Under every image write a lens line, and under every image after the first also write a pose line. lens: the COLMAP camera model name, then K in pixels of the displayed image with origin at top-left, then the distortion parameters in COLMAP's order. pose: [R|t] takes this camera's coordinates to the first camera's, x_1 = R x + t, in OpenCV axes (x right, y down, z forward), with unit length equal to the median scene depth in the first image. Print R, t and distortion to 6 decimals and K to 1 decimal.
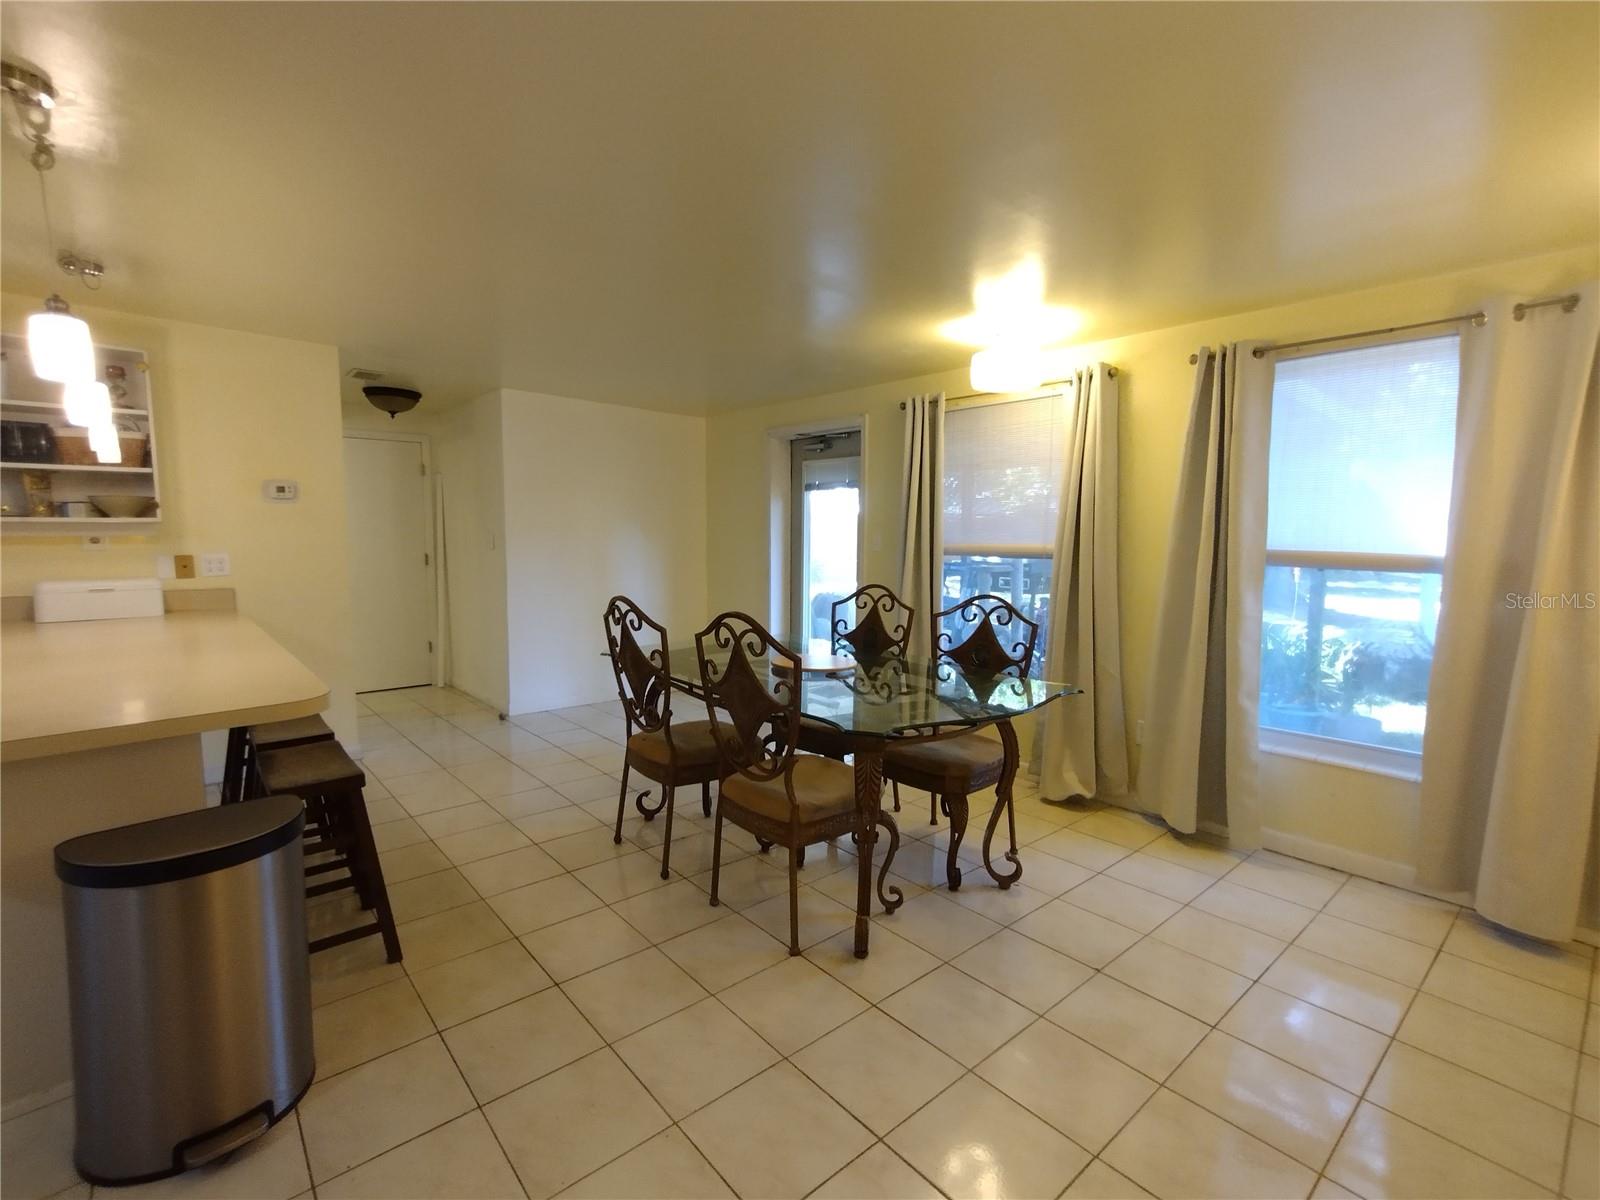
lens RADIAL K [[739.2, 0, 788.9], [0, 739.2, 603.4], [0, 0, 1]] dist [-0.001786, 0.000283]
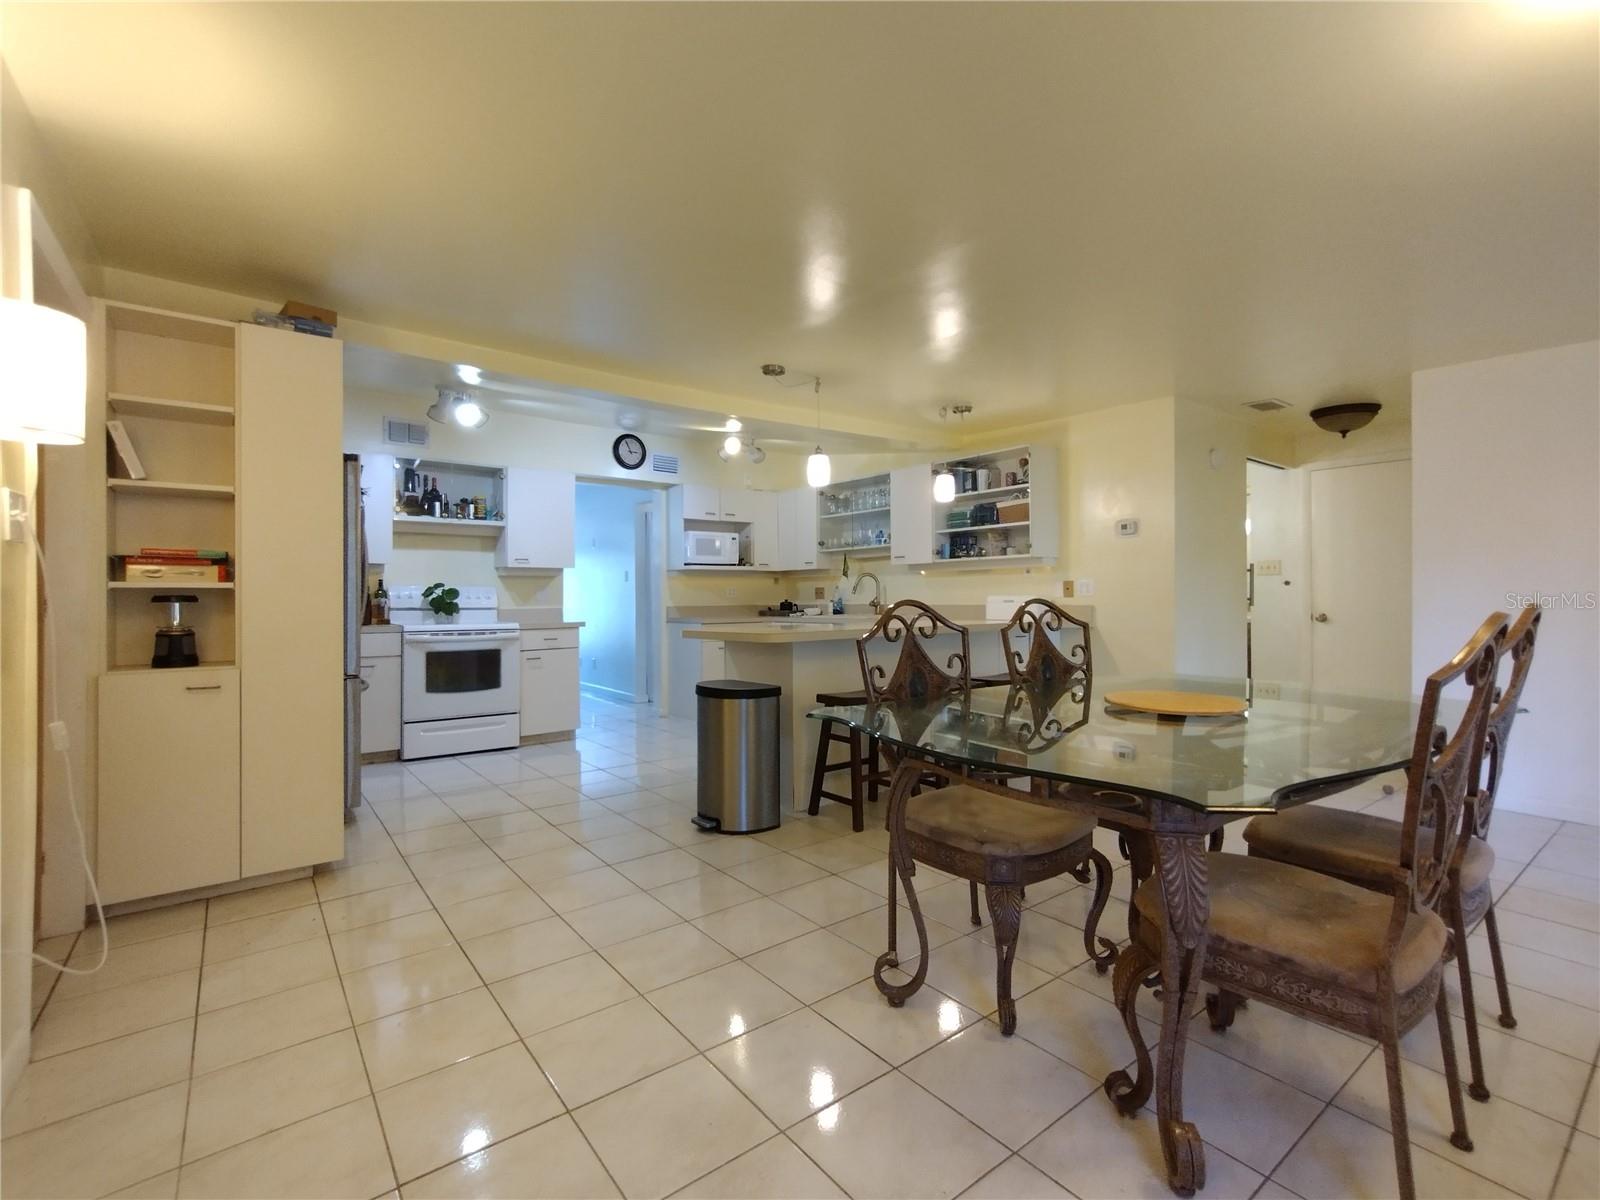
lens RADIAL K [[733.5, 0, 789.9], [0, 733.5, 595.5], [0, 0, 1]] dist [0.000151, 0.000520]
pose [[-0.052883, -0.005552, -0.998585, 0.649157], [-0.094152, 0.995558, -0.000549, 0.014774], [0.994152, 0.093989, -0.053171, 0.604250]]
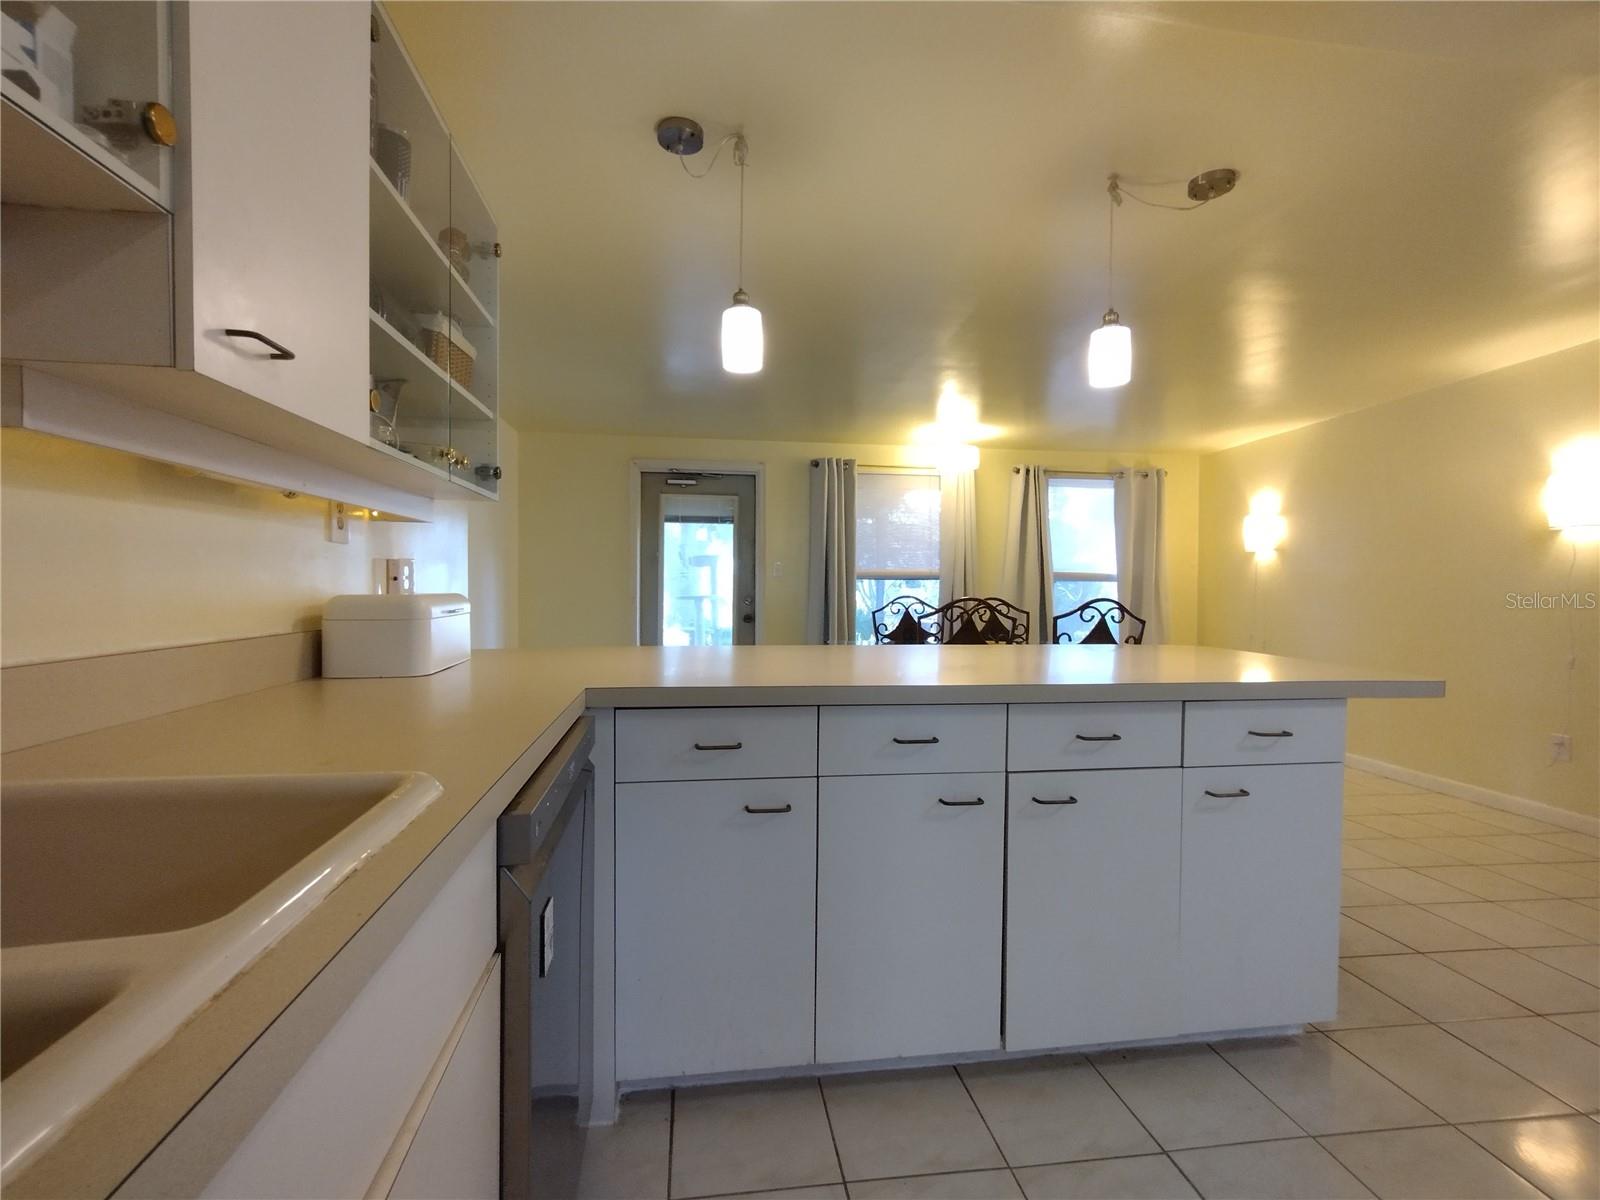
lens RADIAL K [[732.0, 0, 789.2], [0, 732.0, 597.9], [0, 0, 1]] dist [-0.001244, 0.000631]
pose [[0.543652, -0.013460, 0.839203, -1.234819], [0.076973, 0.996457, -0.033883, 0.008821], [-0.835773, 0.083017, 0.542762, 0.474407]]
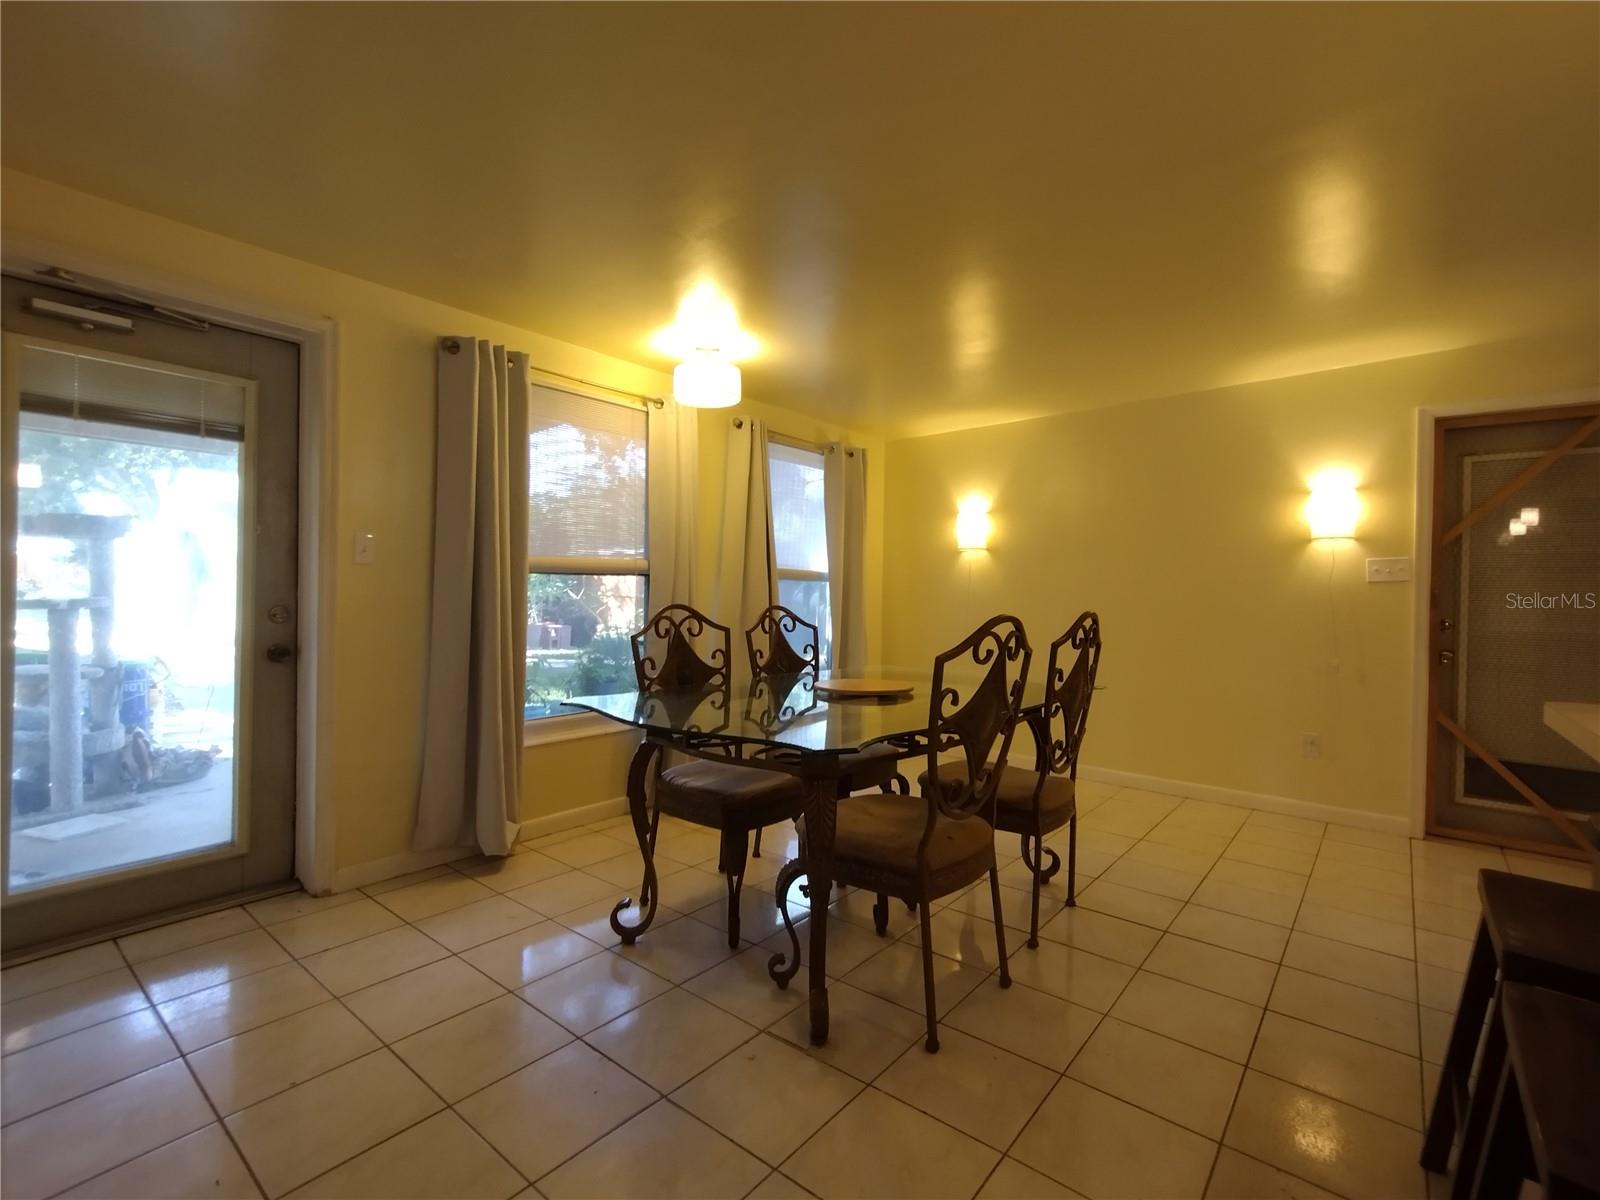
lens RADIAL K [[736.3, 0, 797.0], [0, 736.3, 597.6], [0, 0, 1]] dist [-0.003623, 0.004821]
pose [[-0.182673, -0.018215, 0.983005, -0.719278], [0.077550, 0.996446, 0.032875, -0.052401], [-0.980111, 0.082237, -0.180611, 1.091591]]
